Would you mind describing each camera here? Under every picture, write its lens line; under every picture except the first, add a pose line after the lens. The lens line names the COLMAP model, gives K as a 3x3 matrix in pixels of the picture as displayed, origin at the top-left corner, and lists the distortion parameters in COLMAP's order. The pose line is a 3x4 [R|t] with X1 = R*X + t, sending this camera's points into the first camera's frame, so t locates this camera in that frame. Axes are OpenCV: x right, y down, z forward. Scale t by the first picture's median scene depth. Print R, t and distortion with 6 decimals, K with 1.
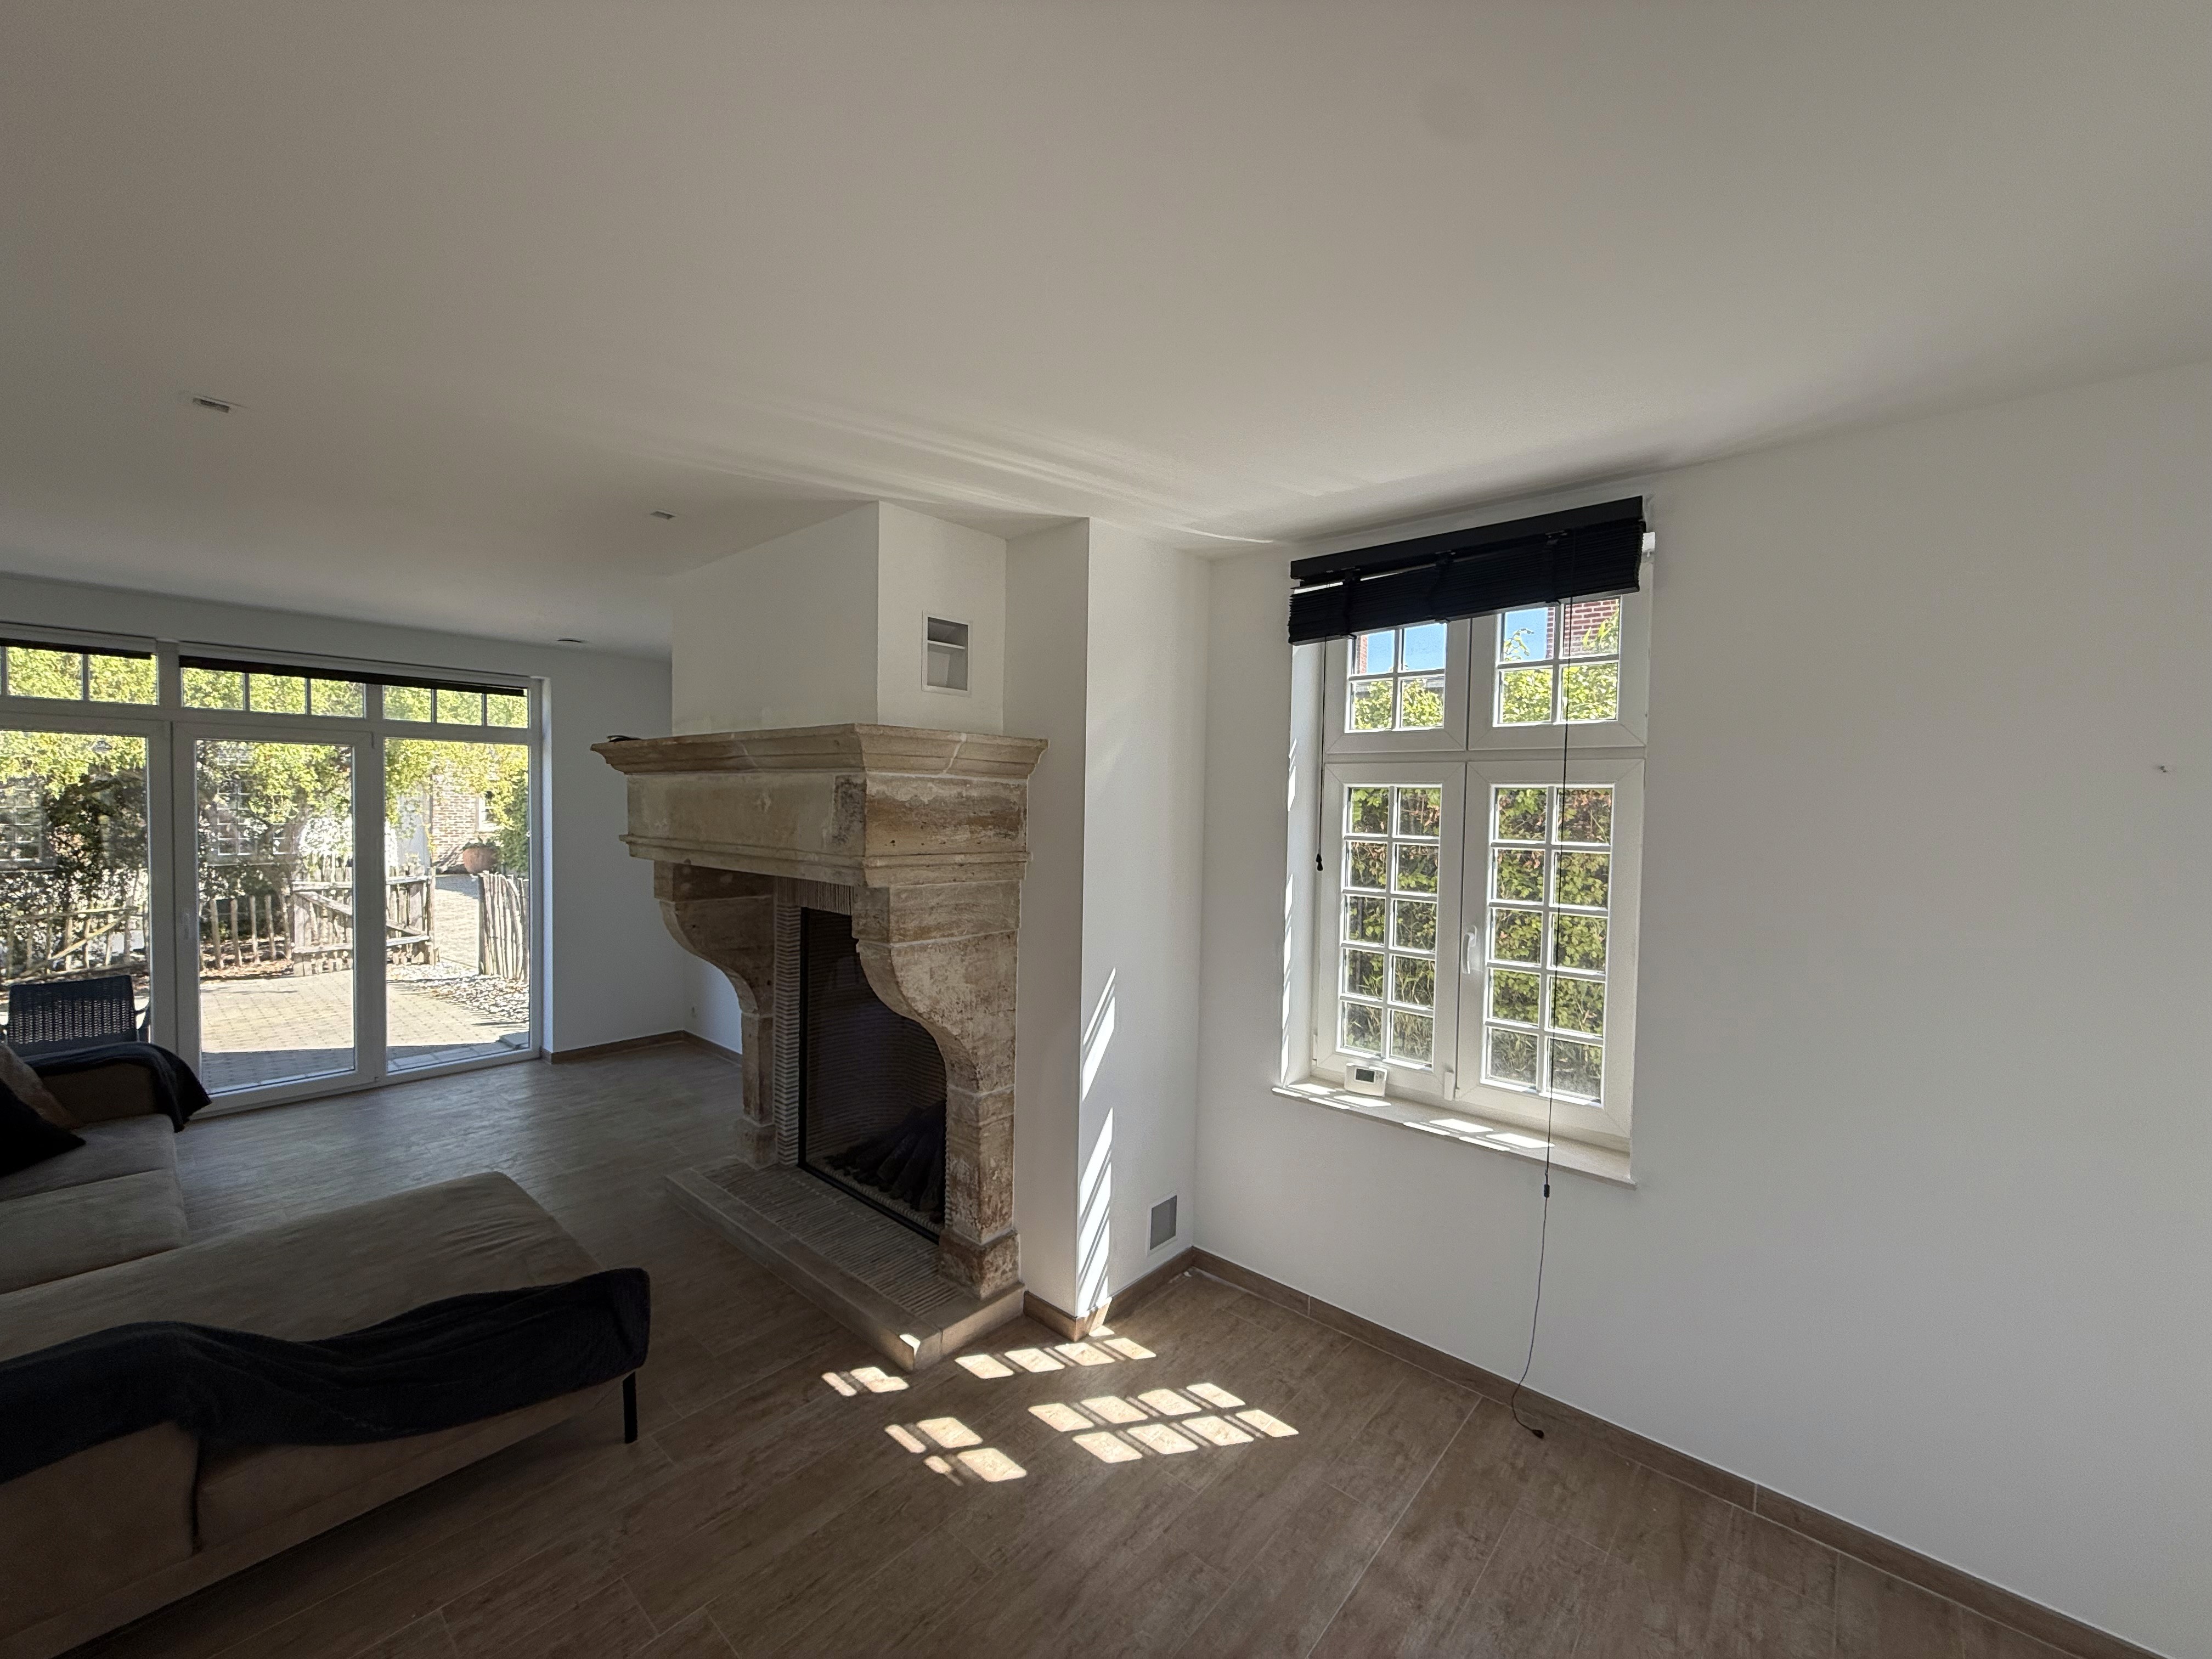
lens RADIAL K [[872.9, 0, 1100.4], [0, 872.9, 830.4], [0, 0, 1]] dist [-0.002790, 0.000688]
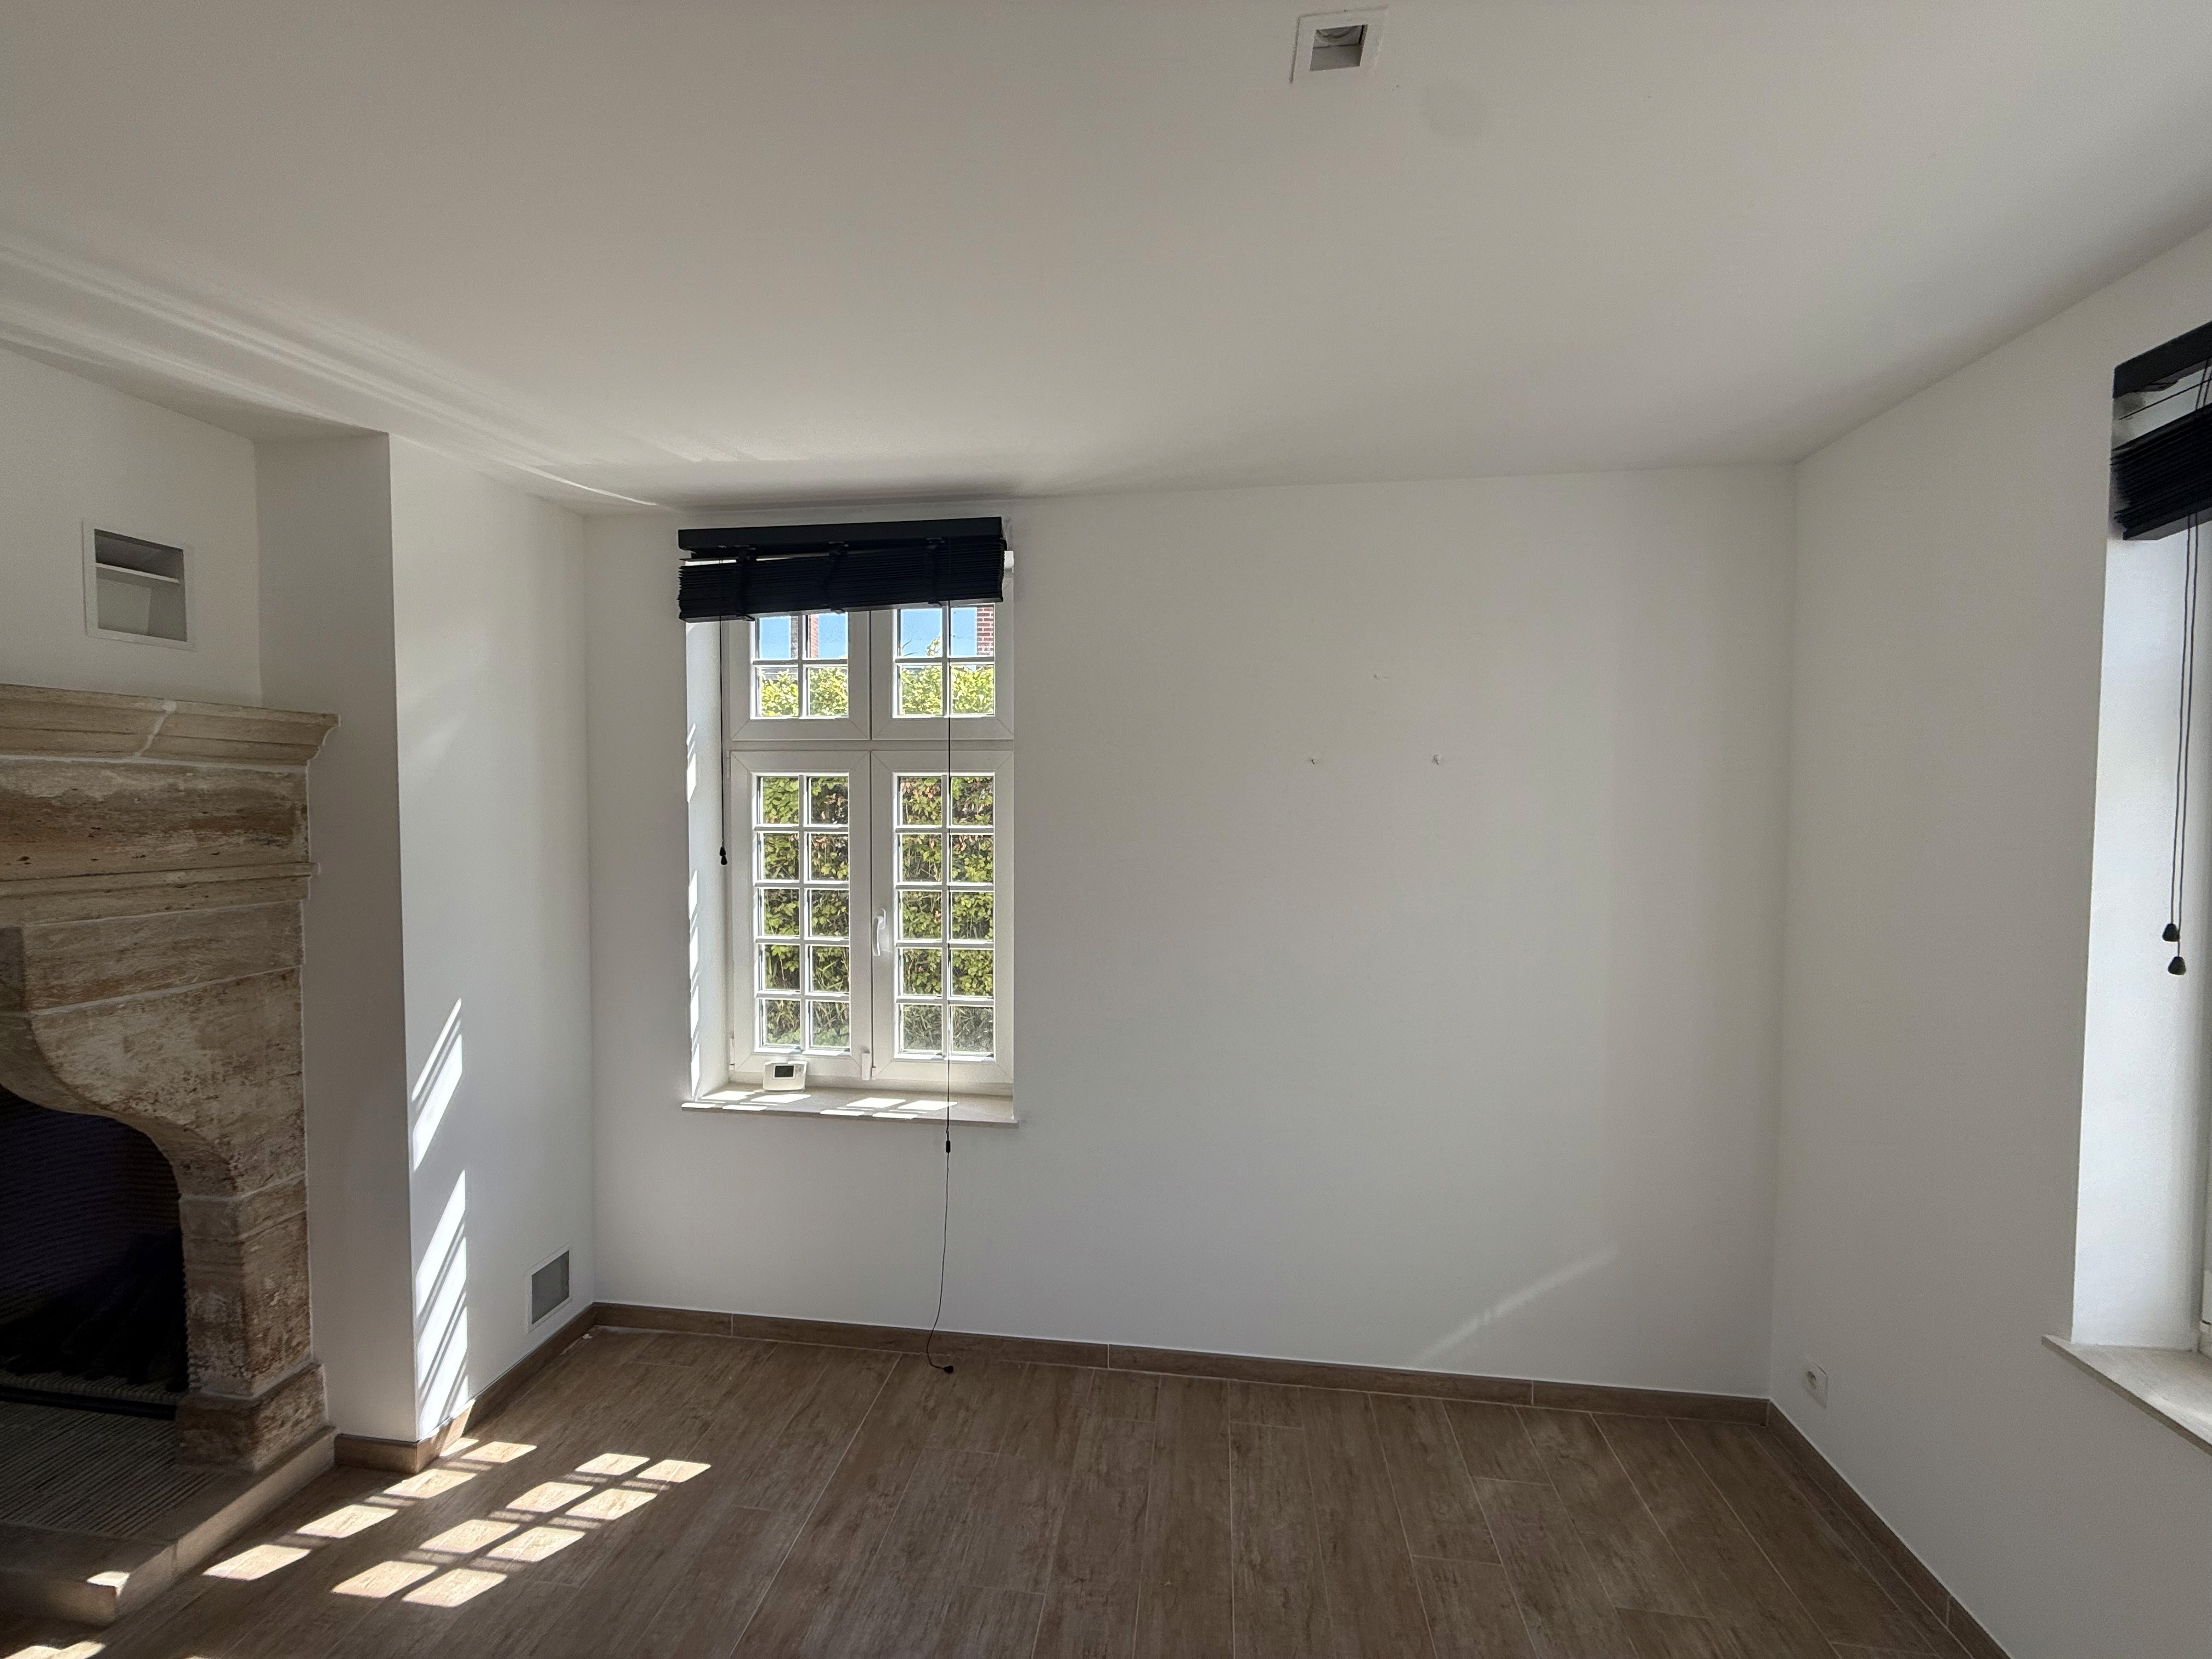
lens RADIAL K [[872.9, 0, 1100.4], [0, 872.9, 830.4], [0, 0, 1]] dist [-0.002790, 0.000688]
pose [[0.829909, -0.036430, 0.556709, 0.067951], [0.030328, 0.999336, 0.020184, 0.002603], [-0.557074, 0.000133, 0.830463, -0.008755]]
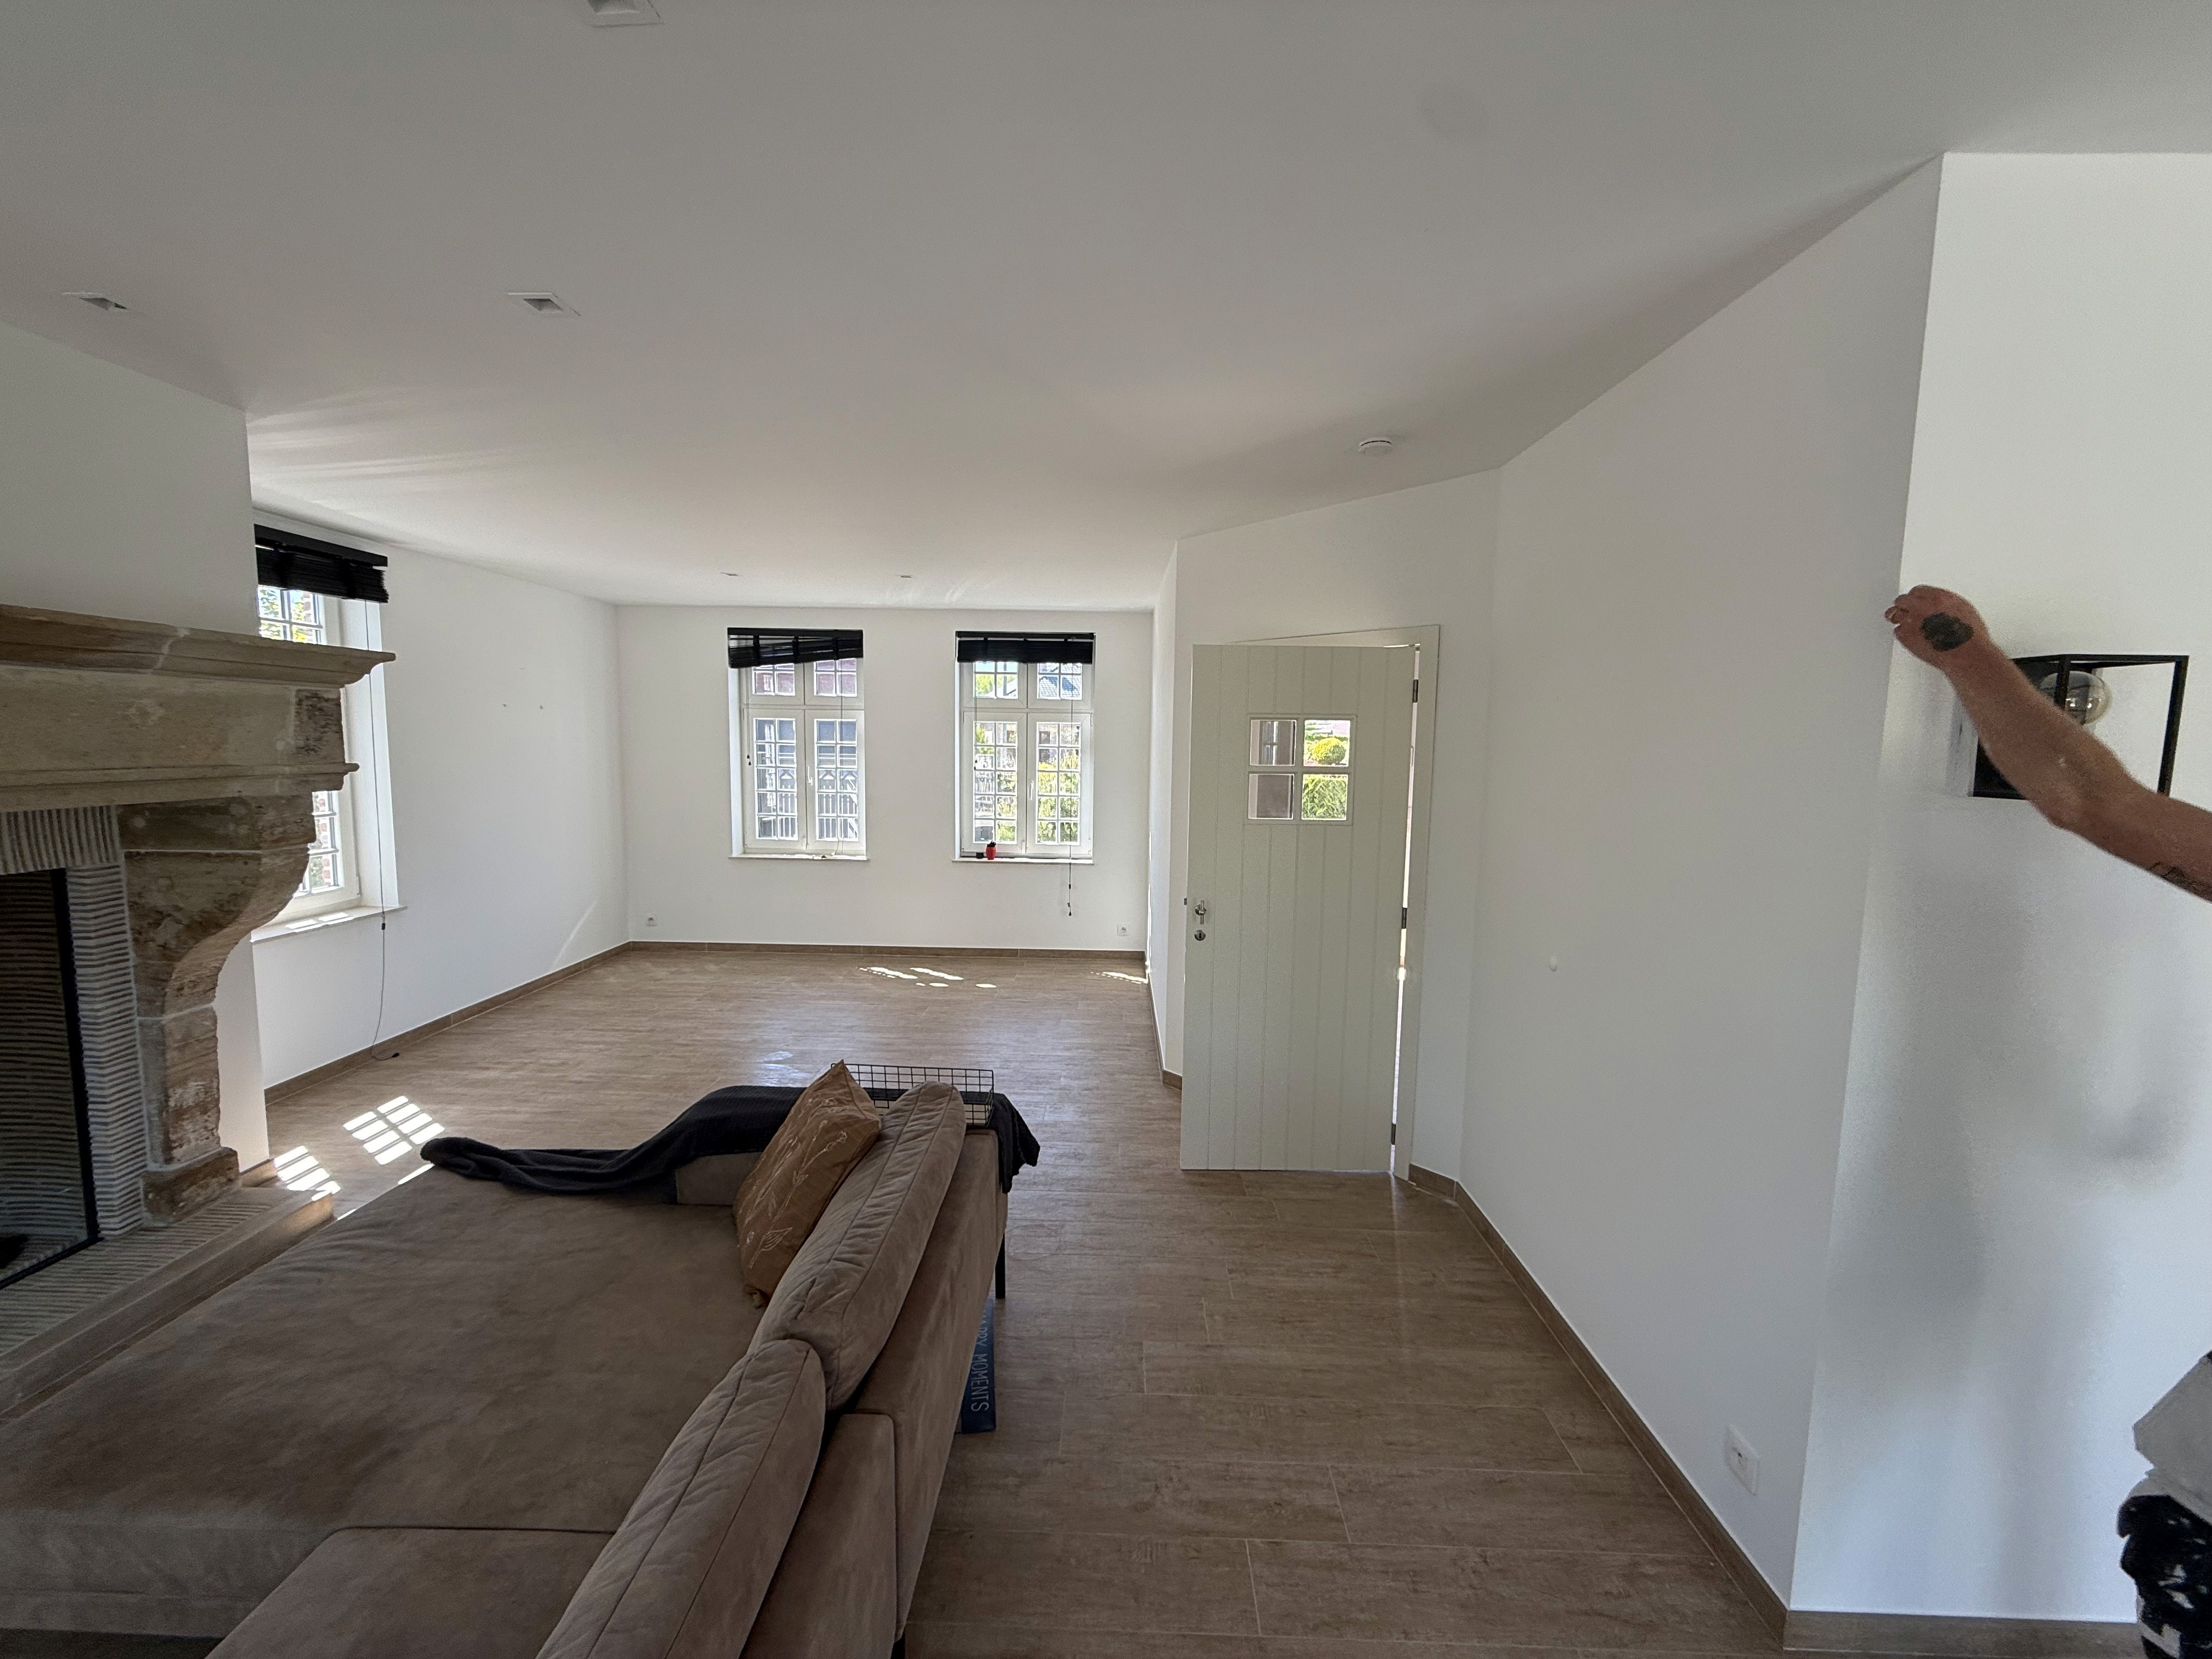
lens RADIAL K [[872.9, 0, 1100.4], [0, 872.9, 830.4], [0, 0, 1]] dist [-0.002790, 0.000688]
pose [[-0.642352, -0.106244, 0.759010, -1.588275], [-0.006545, 0.991069, 0.133188, -0.036797], [-0.766382, 0.080586, -0.637311, 0.863778]]
